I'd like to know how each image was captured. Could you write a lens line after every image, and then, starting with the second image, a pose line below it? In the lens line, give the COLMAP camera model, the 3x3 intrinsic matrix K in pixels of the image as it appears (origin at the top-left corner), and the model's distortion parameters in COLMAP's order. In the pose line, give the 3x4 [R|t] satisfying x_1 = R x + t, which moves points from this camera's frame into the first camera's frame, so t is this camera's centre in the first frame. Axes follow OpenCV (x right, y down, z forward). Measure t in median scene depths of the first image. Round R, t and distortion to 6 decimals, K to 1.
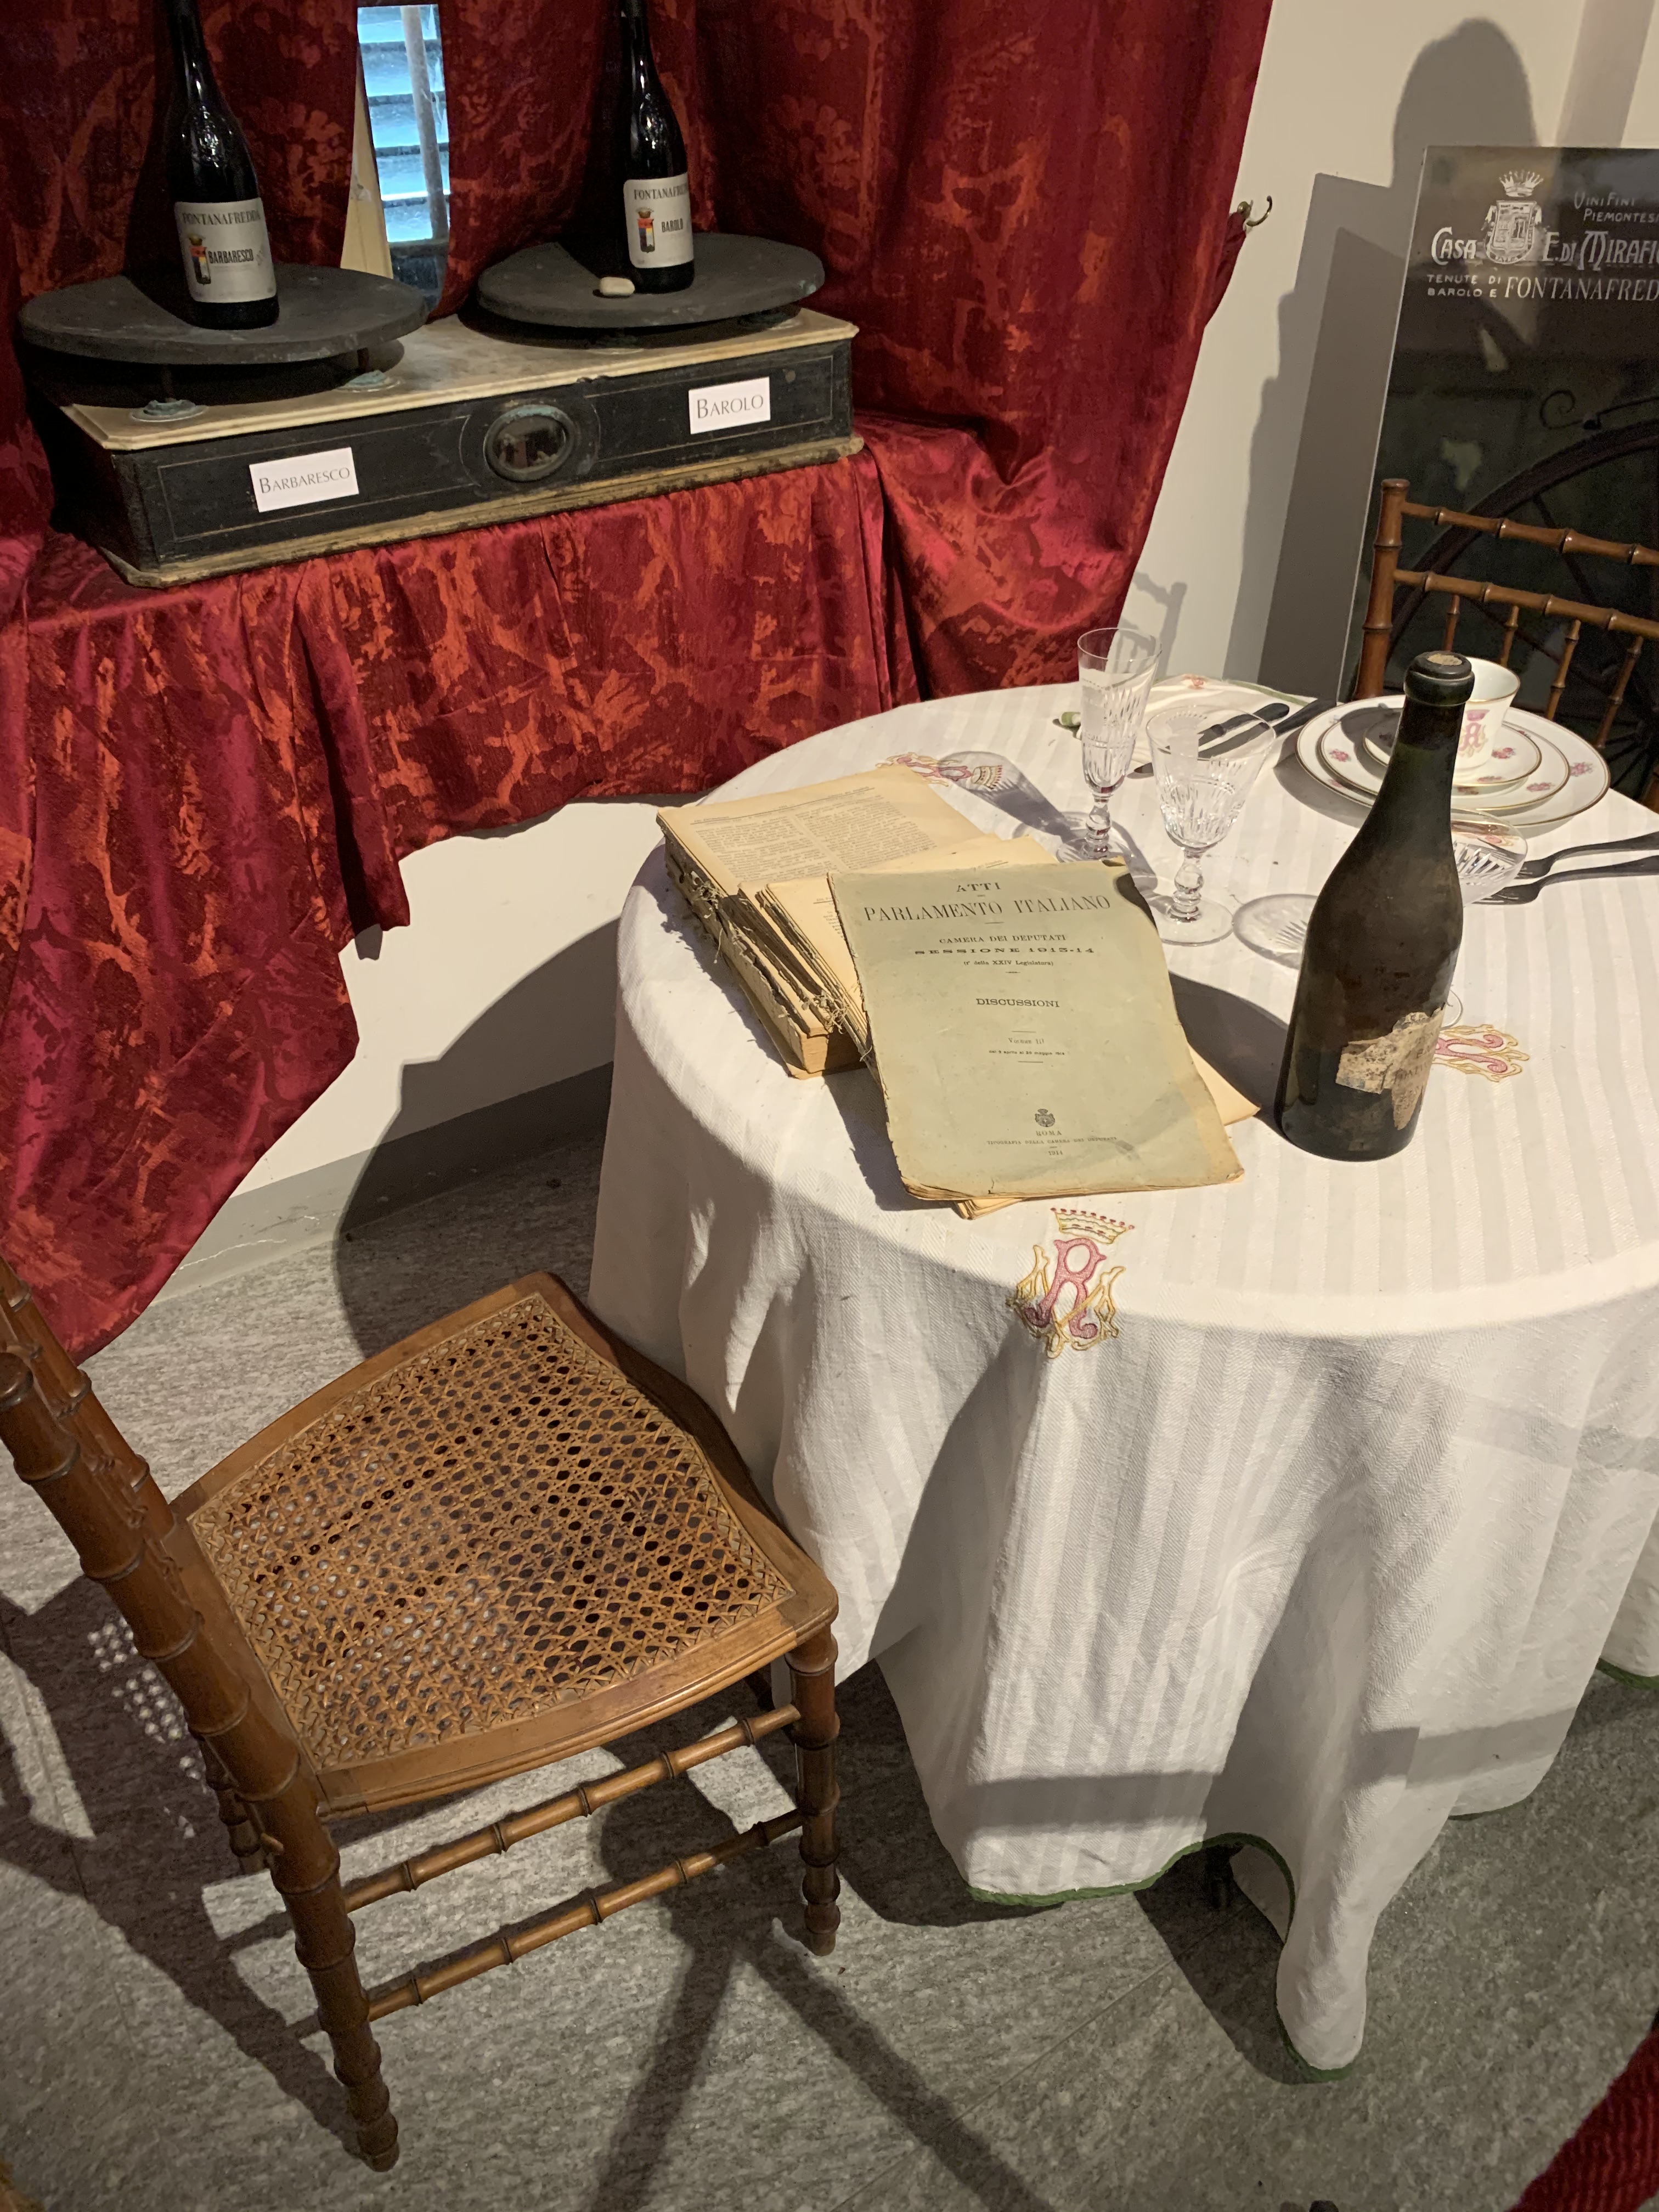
lens RADIAL K [[1690.7, 0, 830.3], [0, 1690.7, 1104.4], [0, 0, 1]] dist [0.000233, -0.008048]
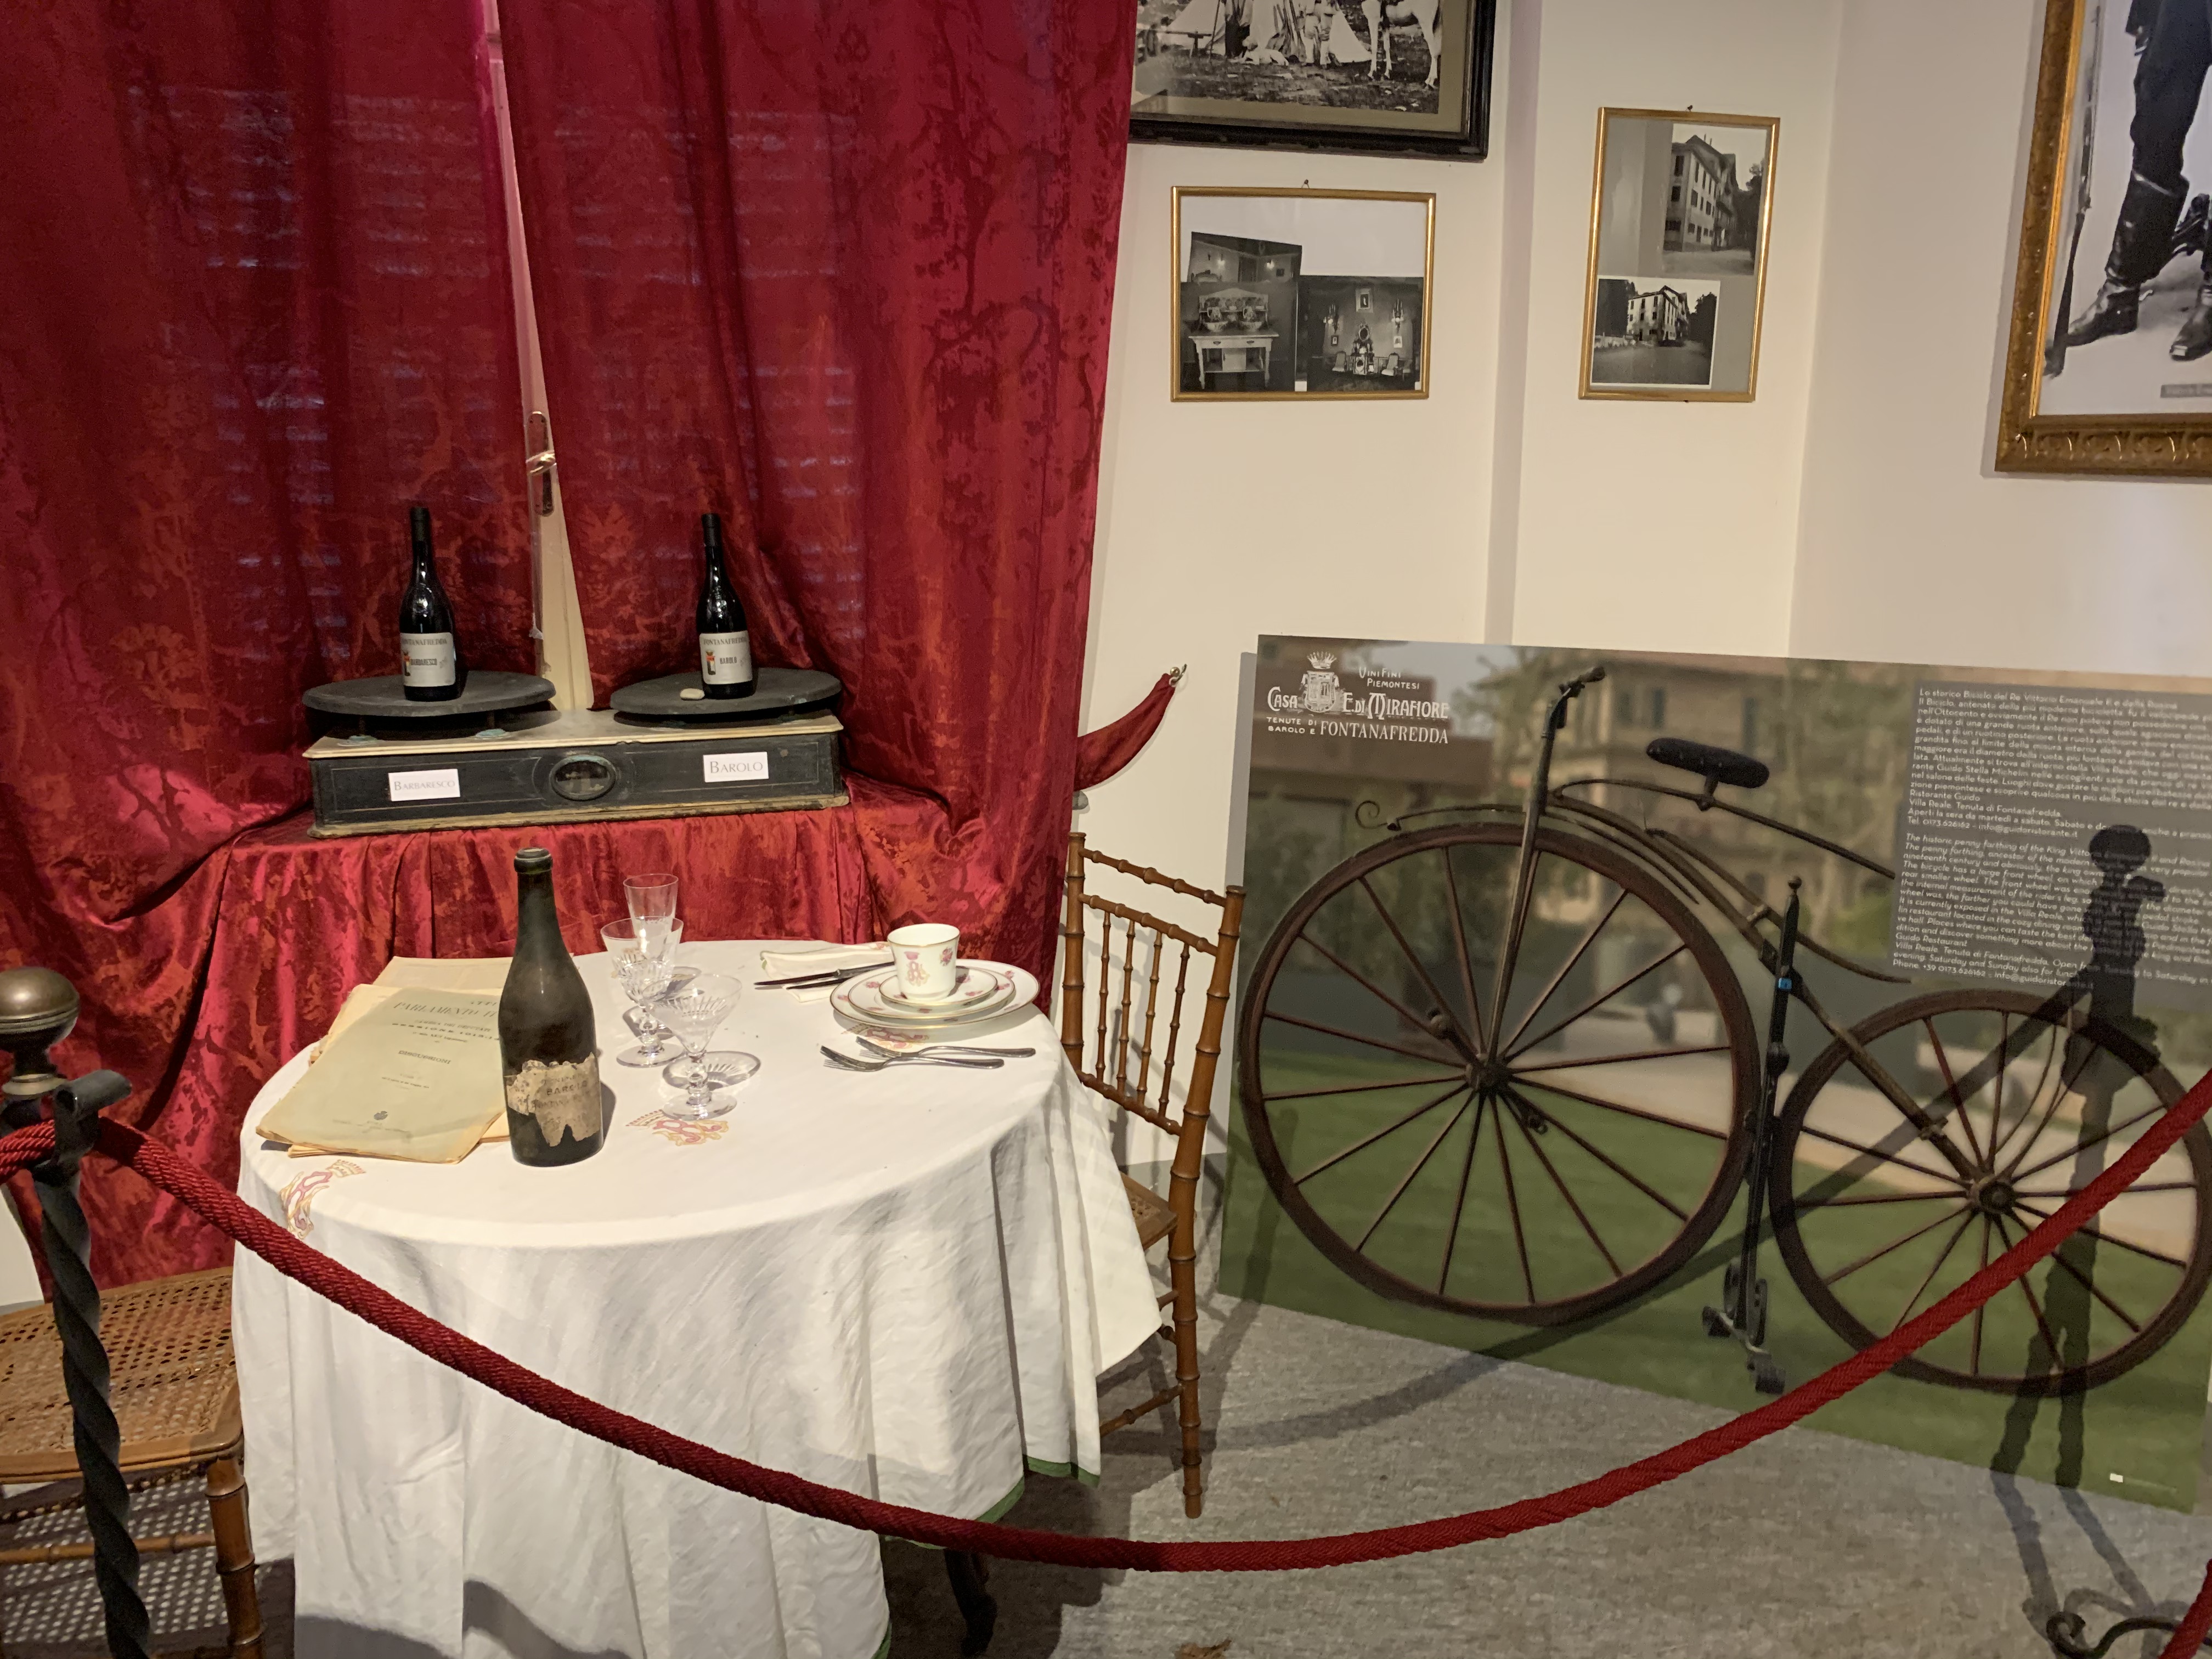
lens RADIAL K [[1690.7, 0, 1111.1], [0, 1690.7, 809.2], [0, 0, 1]] dist [0.000233, -0.008048]
pose [[0.953480, 0.065745, -0.294199, 0.716137], [-0.178596, 0.909416, -0.375589, 0.128825], [0.242856, 0.410659, 0.878852, -0.231154]]
